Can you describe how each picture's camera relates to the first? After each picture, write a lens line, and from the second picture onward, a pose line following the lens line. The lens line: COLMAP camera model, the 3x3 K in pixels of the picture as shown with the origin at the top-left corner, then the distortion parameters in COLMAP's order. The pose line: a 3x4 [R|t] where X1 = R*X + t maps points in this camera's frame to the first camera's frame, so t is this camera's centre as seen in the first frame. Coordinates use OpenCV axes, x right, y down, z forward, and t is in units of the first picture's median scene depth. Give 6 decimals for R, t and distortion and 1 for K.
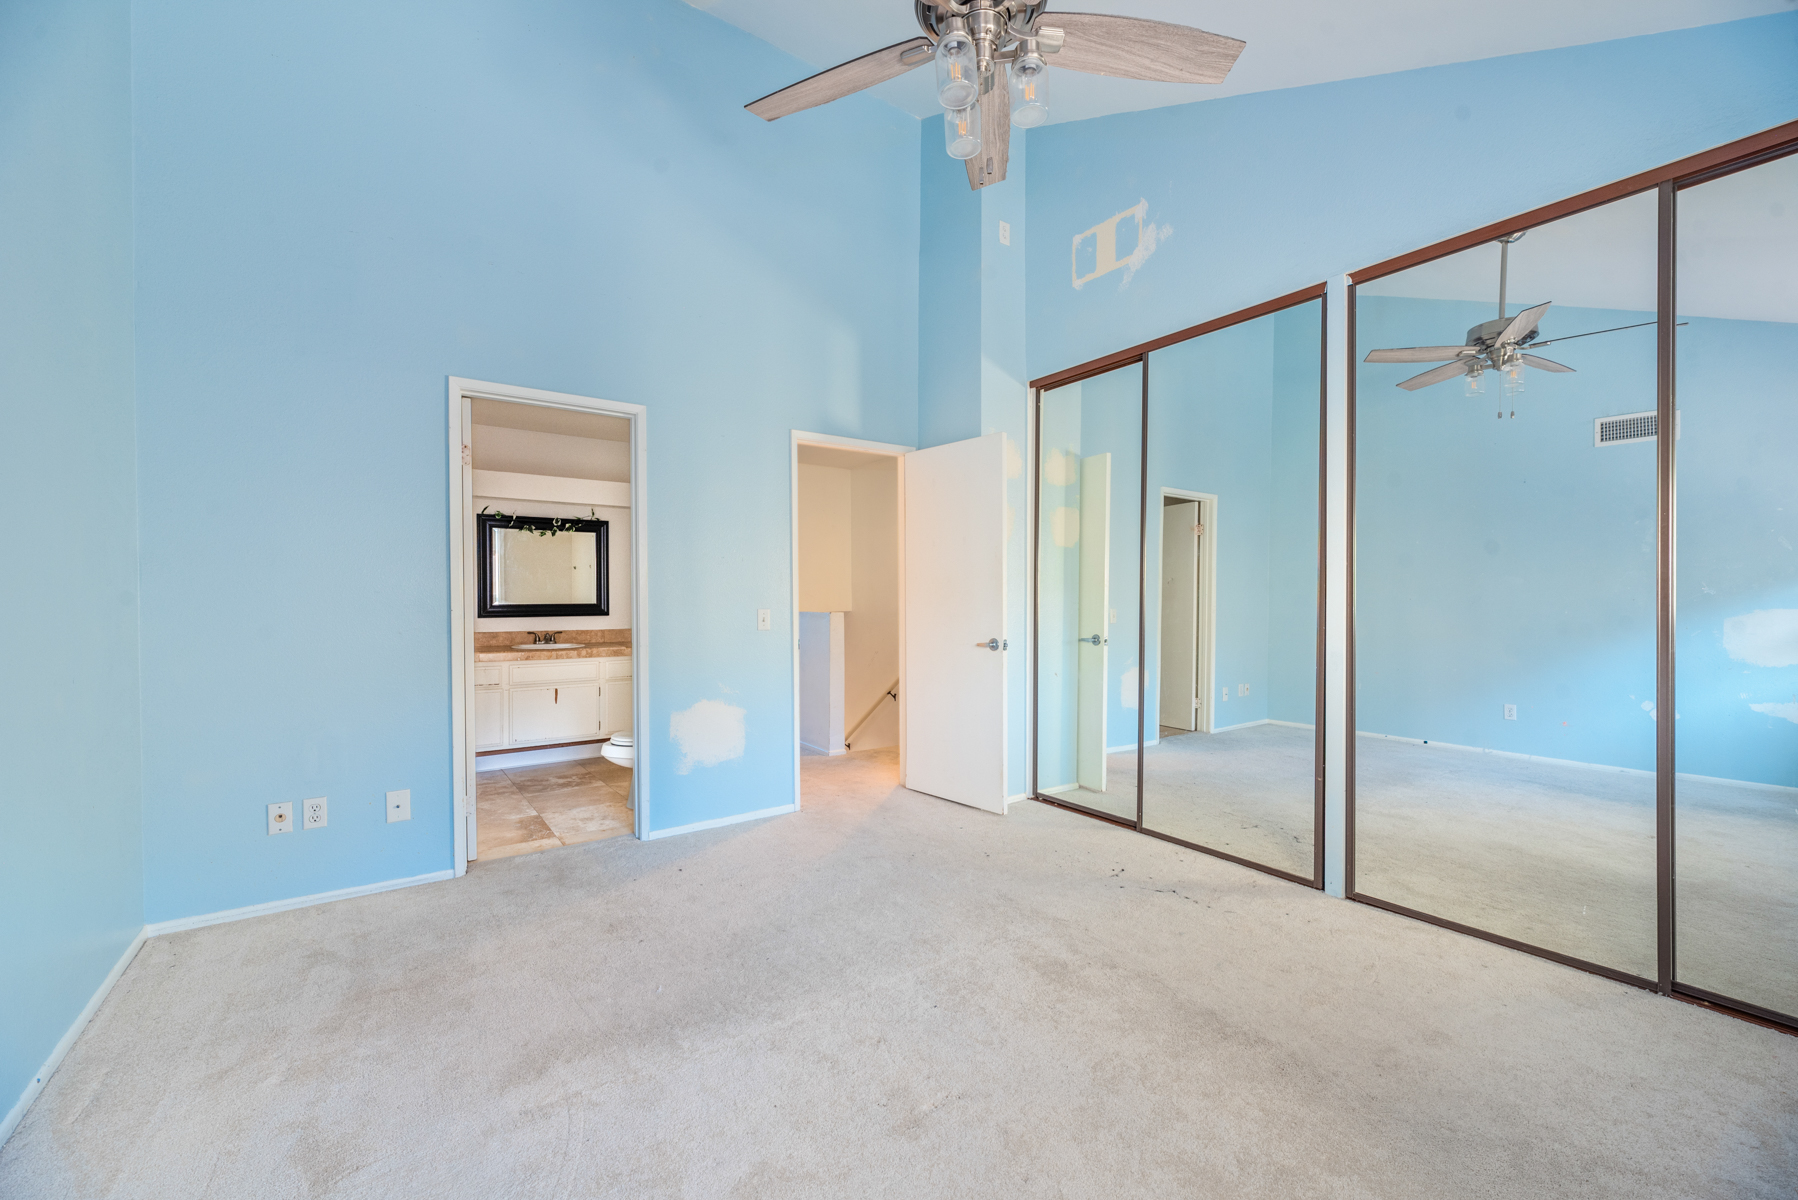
lens RADIAL K [[719.6, 0, 903.5], [0, 719.6, 604.8], [0, 0, 1]] dist [0.001872, 0.000358]
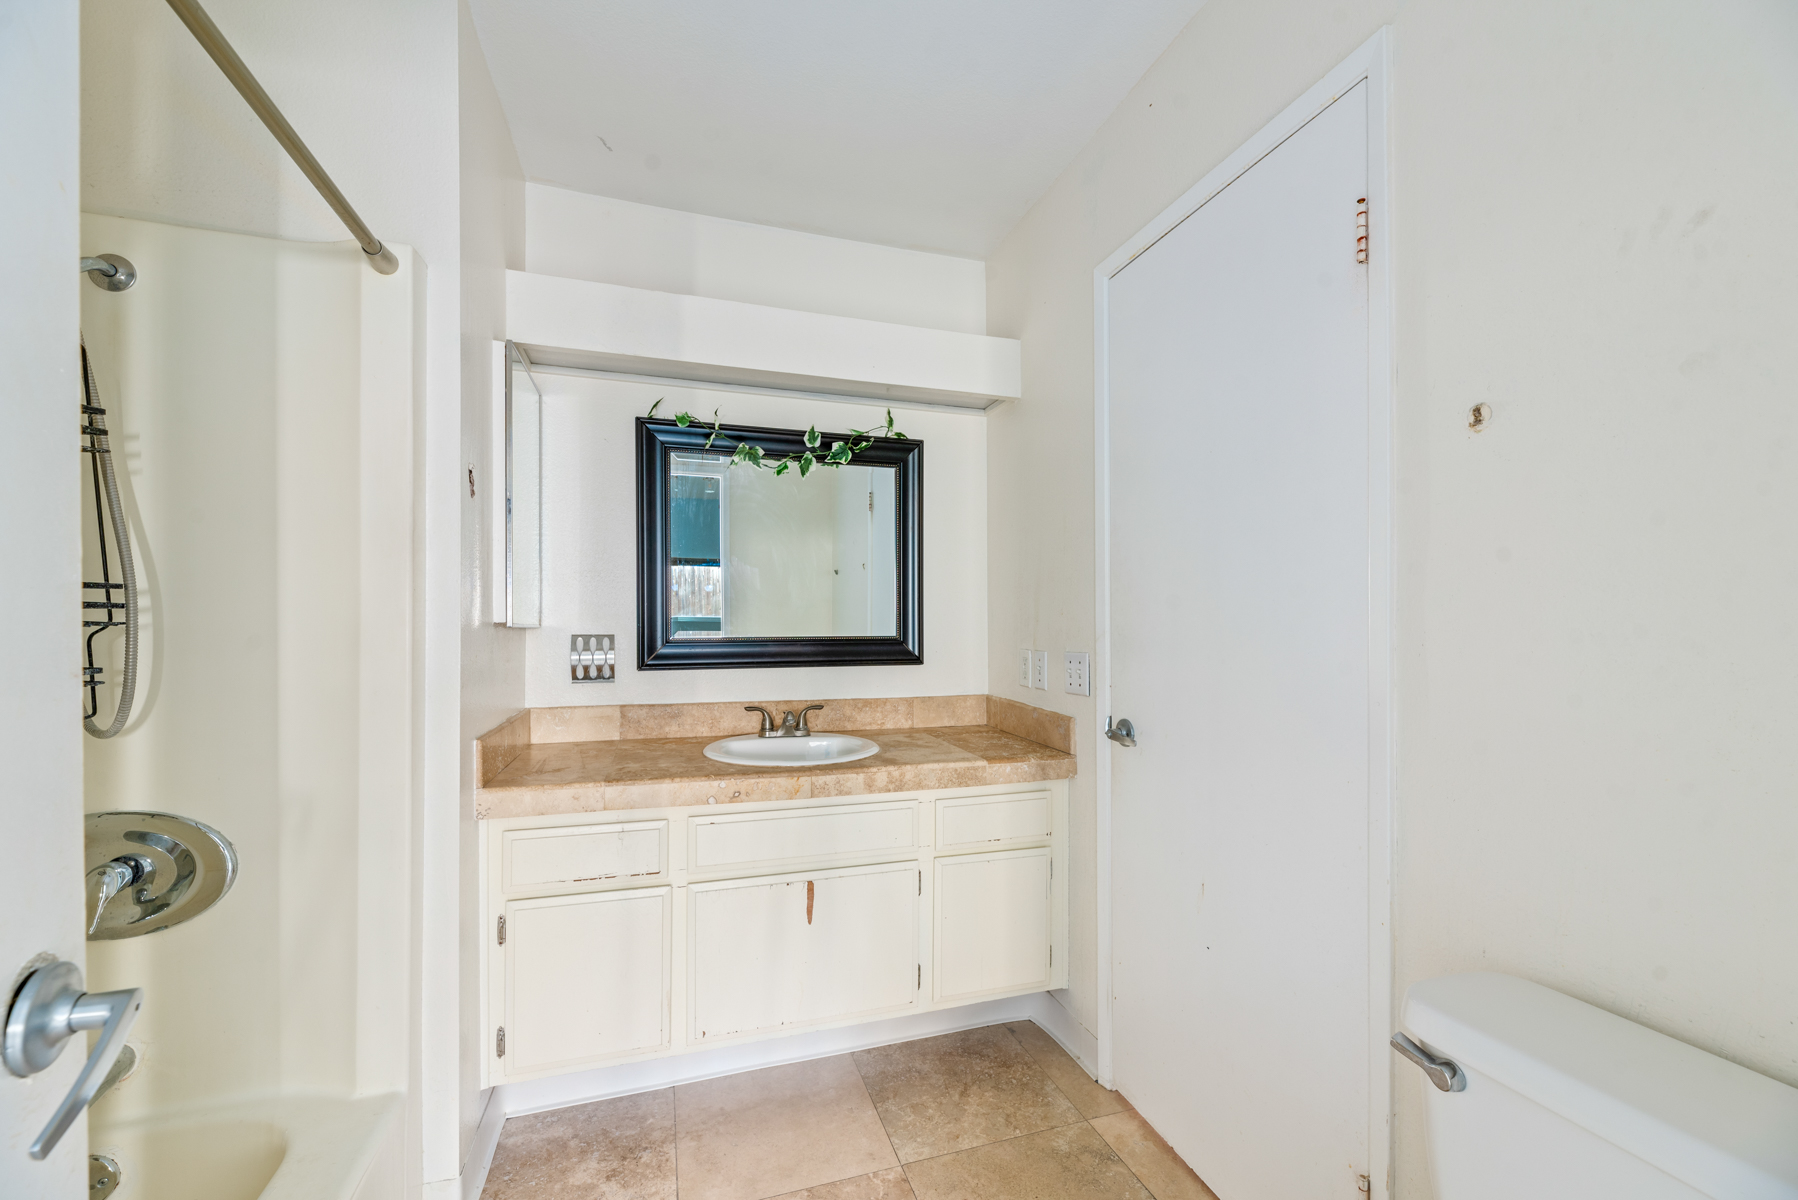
lens RADIAL K [[735.7, 0, 899.9], [0, 735.7, 625.2], [0, 0, 1]] dist [0.002320, 0.000001]
pose [[0.949577, 0.001843, -0.313528, -0.307881], [-0.004276, 0.999966, -0.007073, -0.005353], [0.313504, 0.008057, 0.949553, 0.629756]]
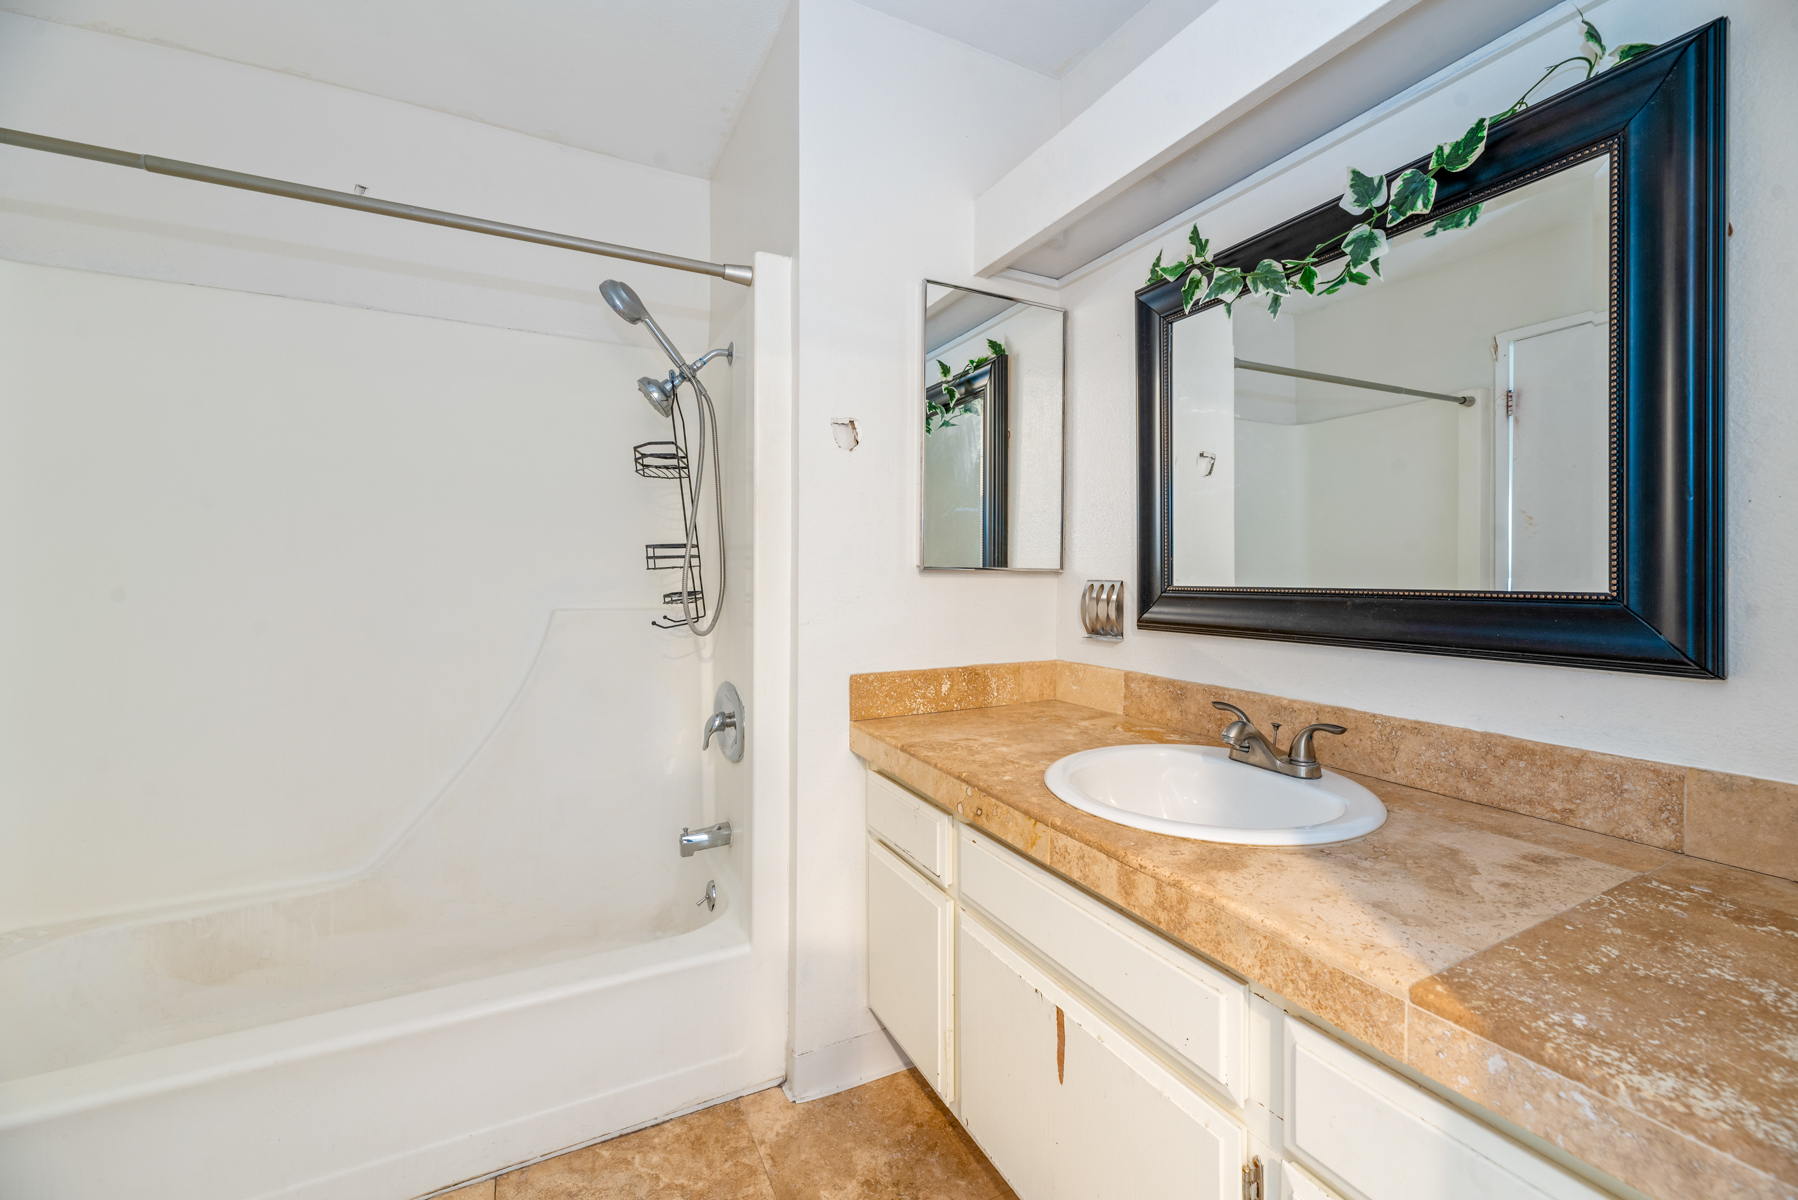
lens RADIAL K [[733.2, 0, 897.2], [0, 733.2, 578.8], [0, 0, 1]] dist [-0.000309, 0.000019]
pose [[-0.170081, 0.008715, -0.985392, -0.255357], [-0.008381, 0.999912, 0.010290, -0.005623], [0.985394, 0.010009, -0.169993, 0.926680]]
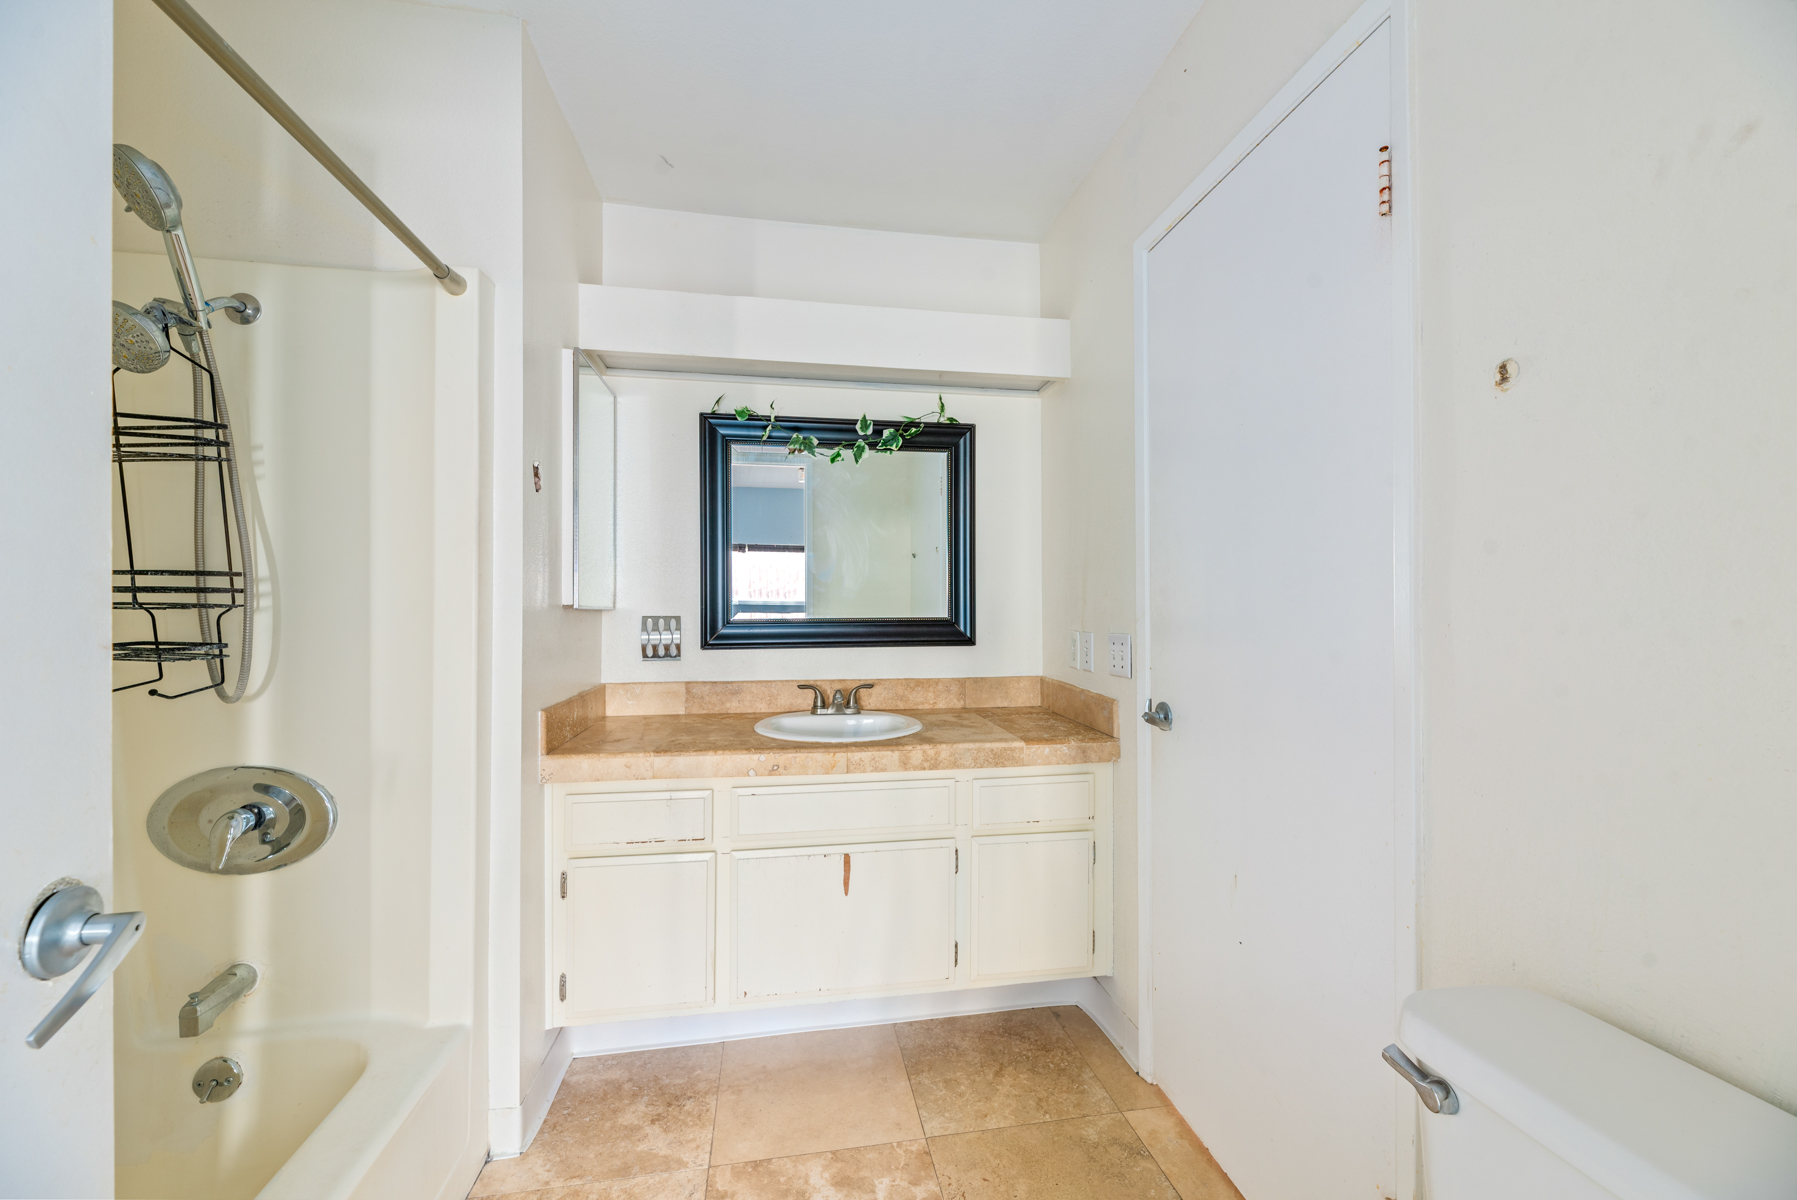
lens RADIAL K [[719.2, 0, 903.0], [0, 719.2, 604.8], [0, 0, 1]] dist [0.001872, 0.000358]
pose [[0.894915, -0.002124, -0.446231, -0.276254], [-0.003131, 0.999934, -0.011040, -0.004732], [0.446225, 0.011277, 0.894850, 0.643336]]
